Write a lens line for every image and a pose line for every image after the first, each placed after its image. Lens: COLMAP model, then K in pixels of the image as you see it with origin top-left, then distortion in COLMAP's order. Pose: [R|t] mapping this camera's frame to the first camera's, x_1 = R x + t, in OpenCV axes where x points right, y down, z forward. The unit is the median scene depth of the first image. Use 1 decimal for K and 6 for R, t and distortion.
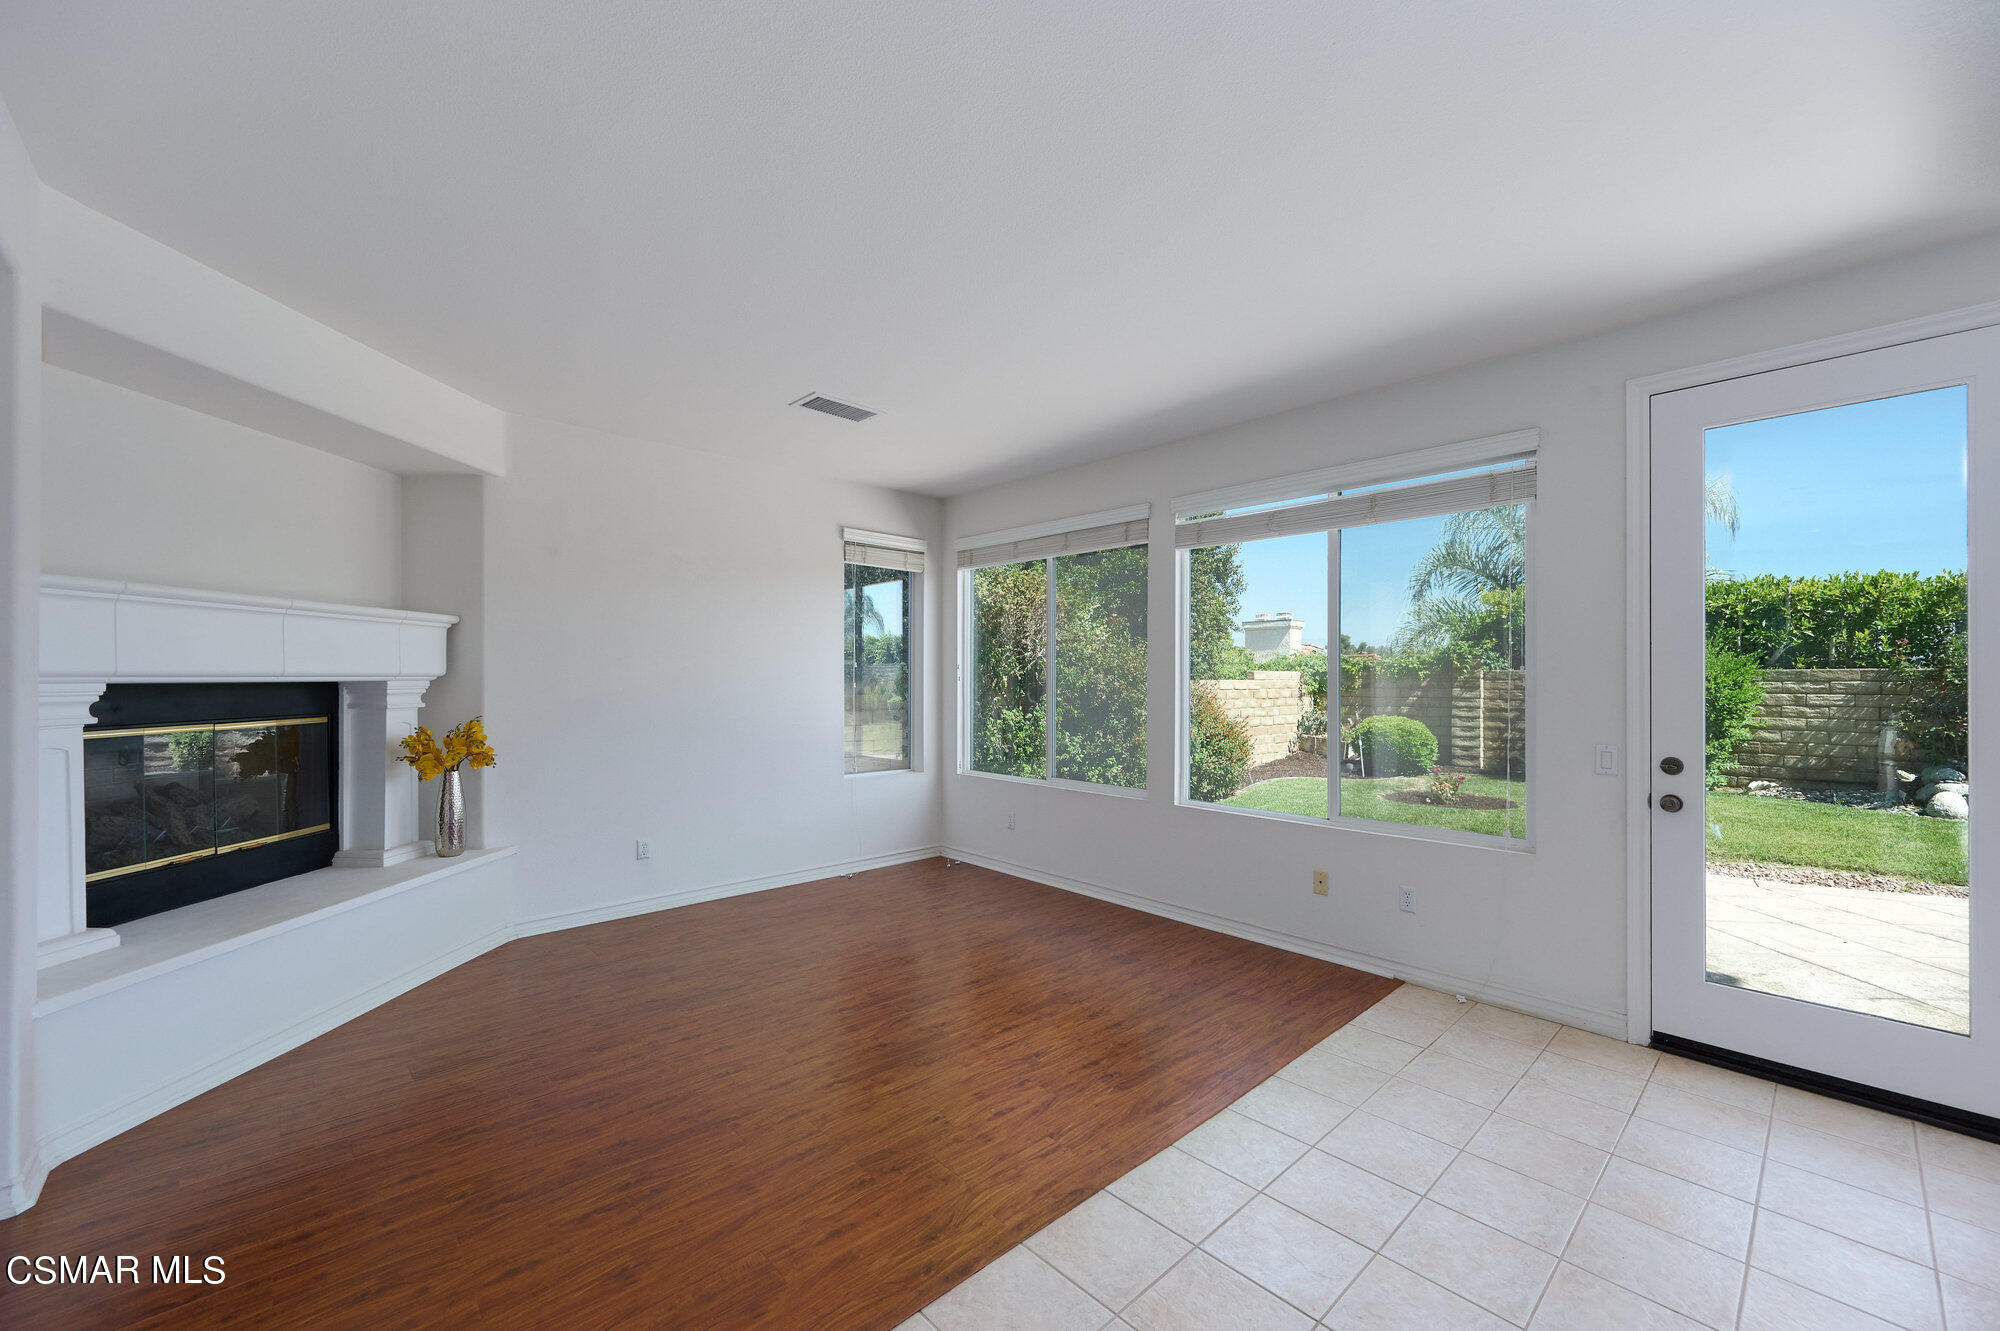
lens RADIAL K [[785.9, 0, 1005.7], [0, 785.9, 680.4], [0, 0, 1]] dist [-0.001181, -0.000069]
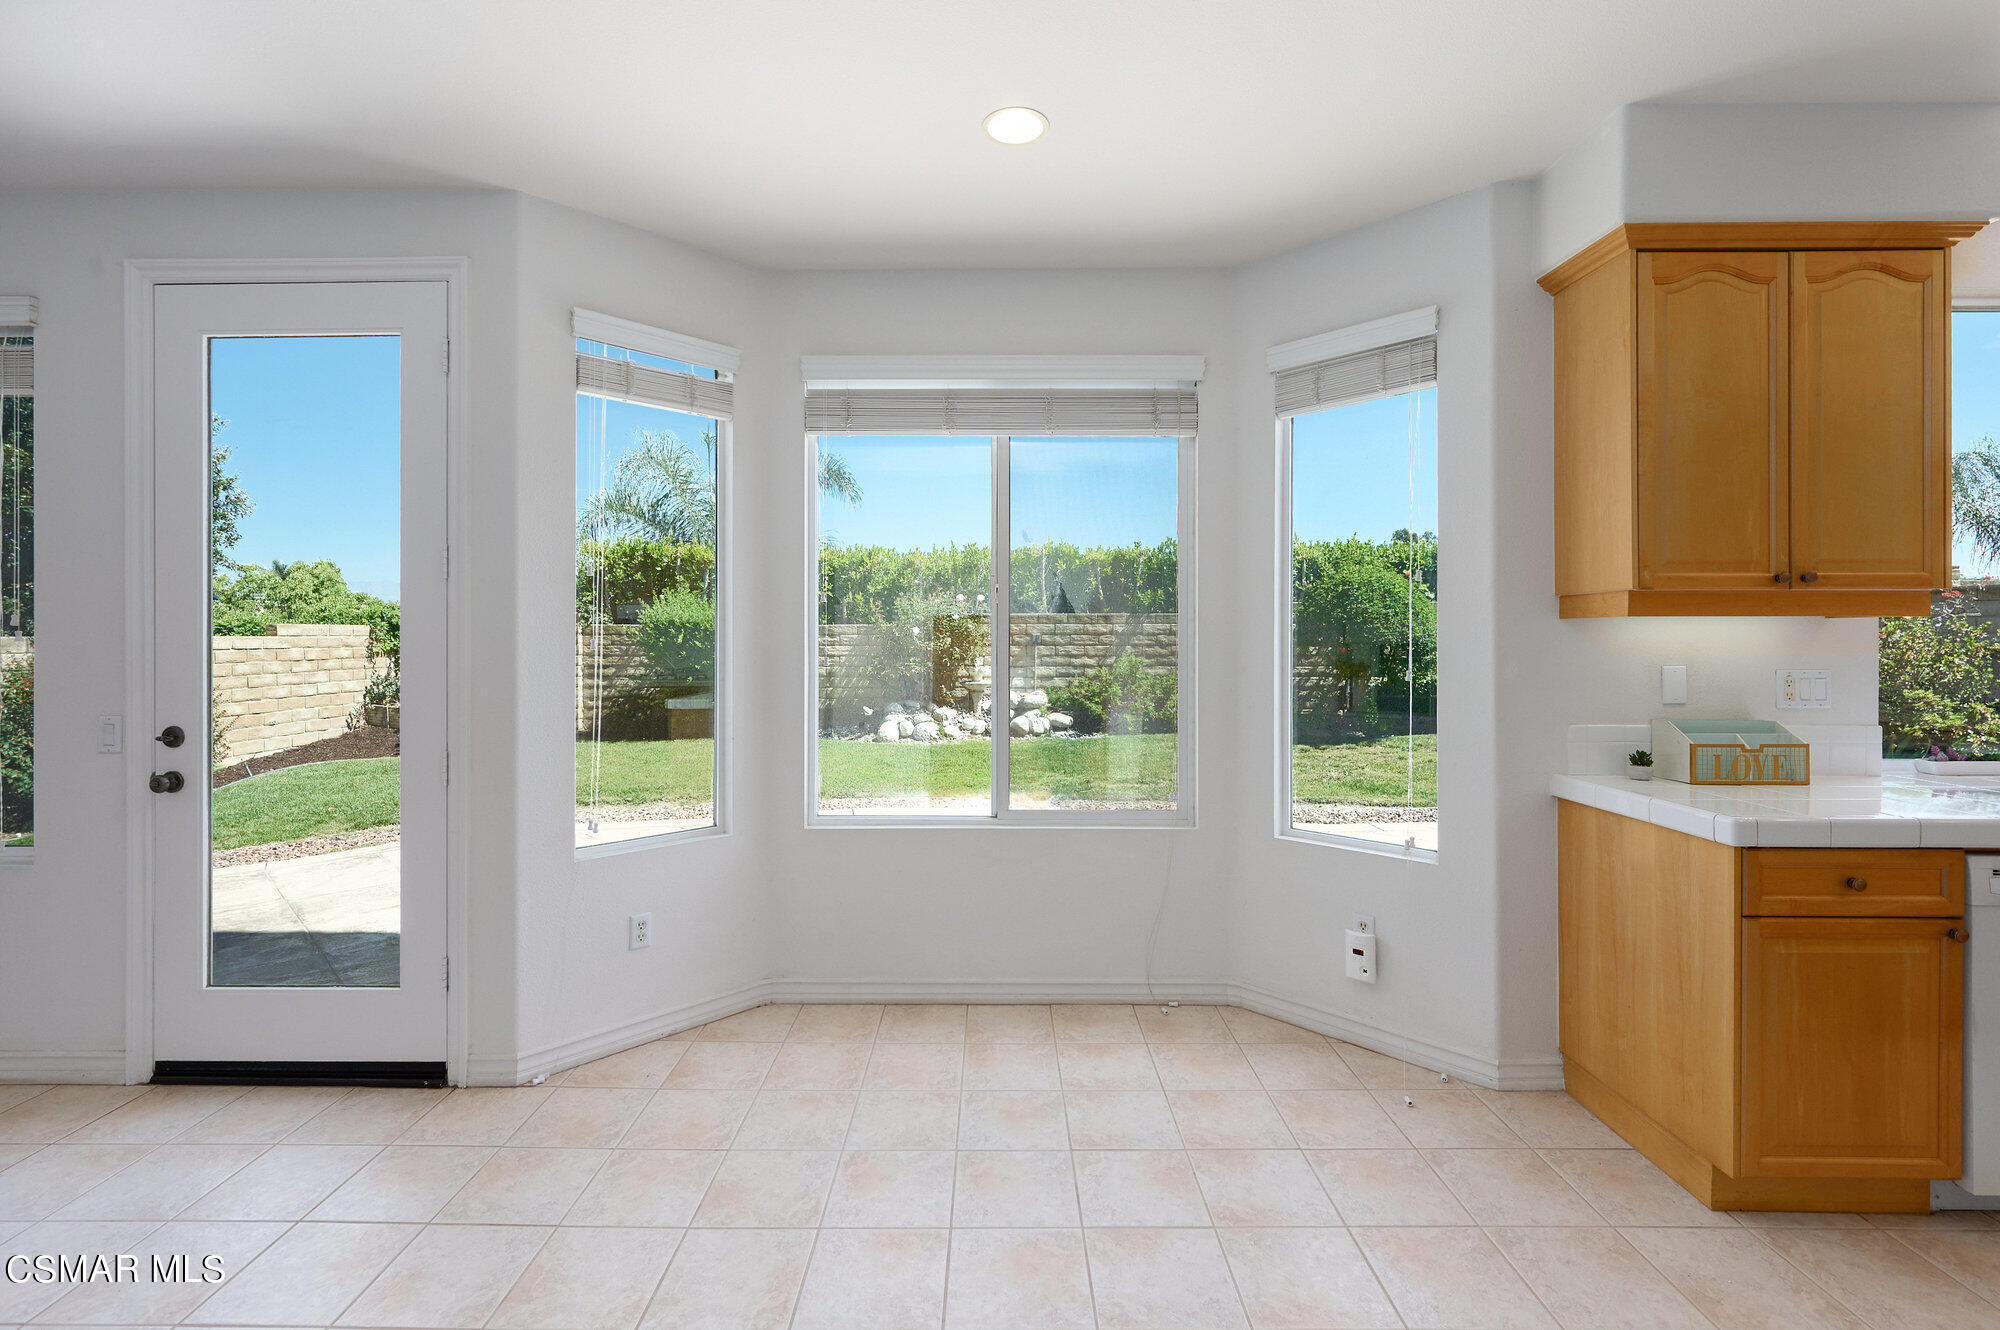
lens RADIAL K [[875.8, 0, 985.5], [0, 875.8, 637.6], [0, 0, 1]] dist [0.001610, 0.000159]
pose [[0.691222, -0.005046, 0.722625, 0.240838], [0.004531, 0.999986, 0.002648, 0.002483], [-0.722628, 0.001444, 0.691235, -0.079870]]
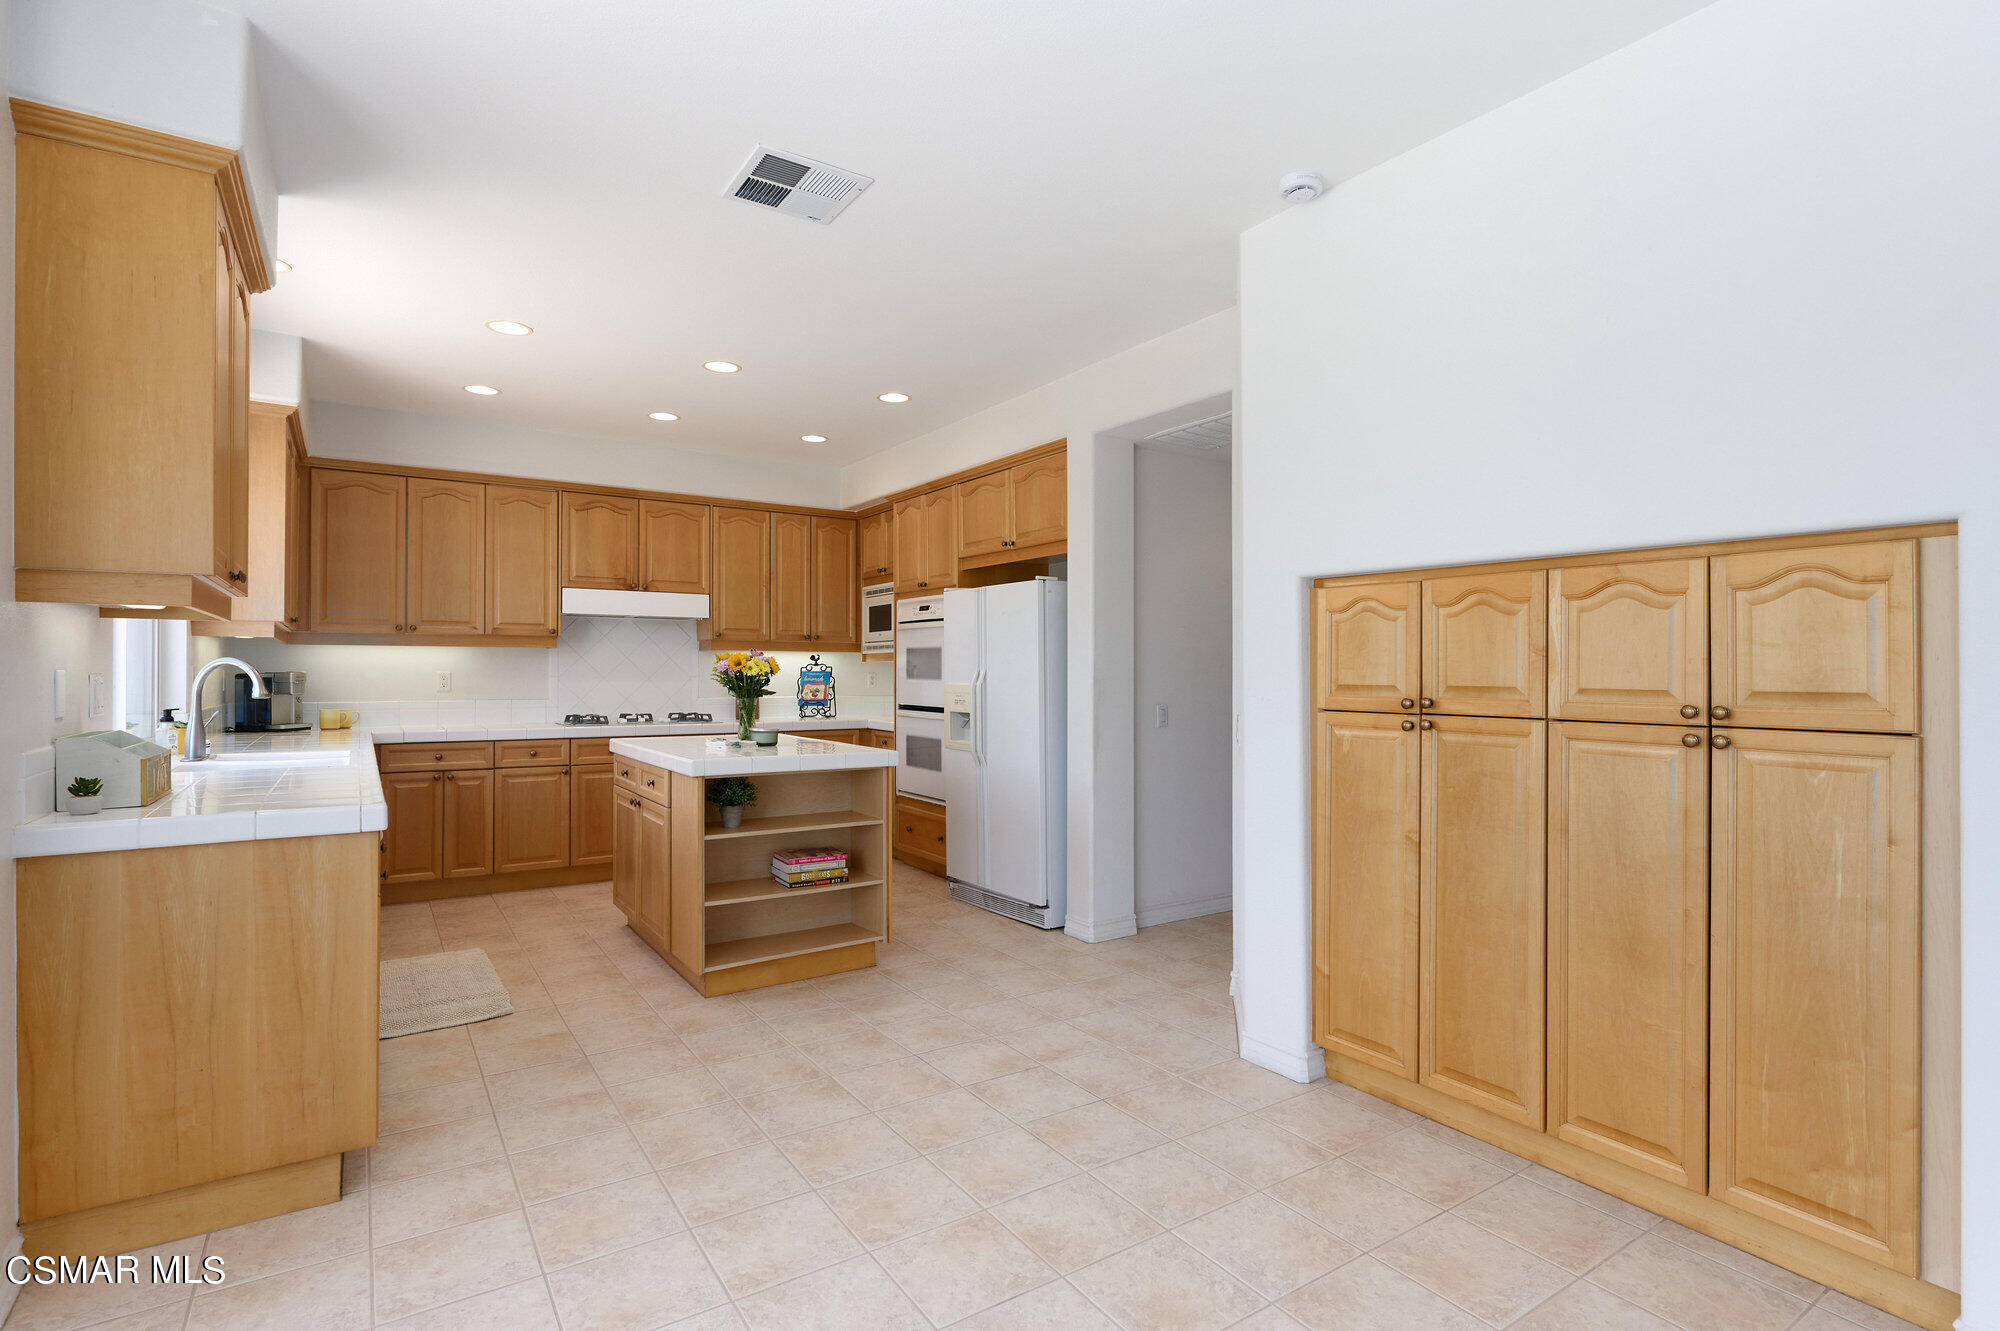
lens RADIAL K [[974.5, 0, 1000.0], [0, 974.5, 665.5], [0, 0, 1]] dist [0.003328, 0.000584]
pose [[-0.985683, -0.006402, 0.168489, 0.319767], [-0.007213, 0.999965, -0.004205, 0.011545], [-0.168456, -0.005360, -0.985695, 0.161318]]
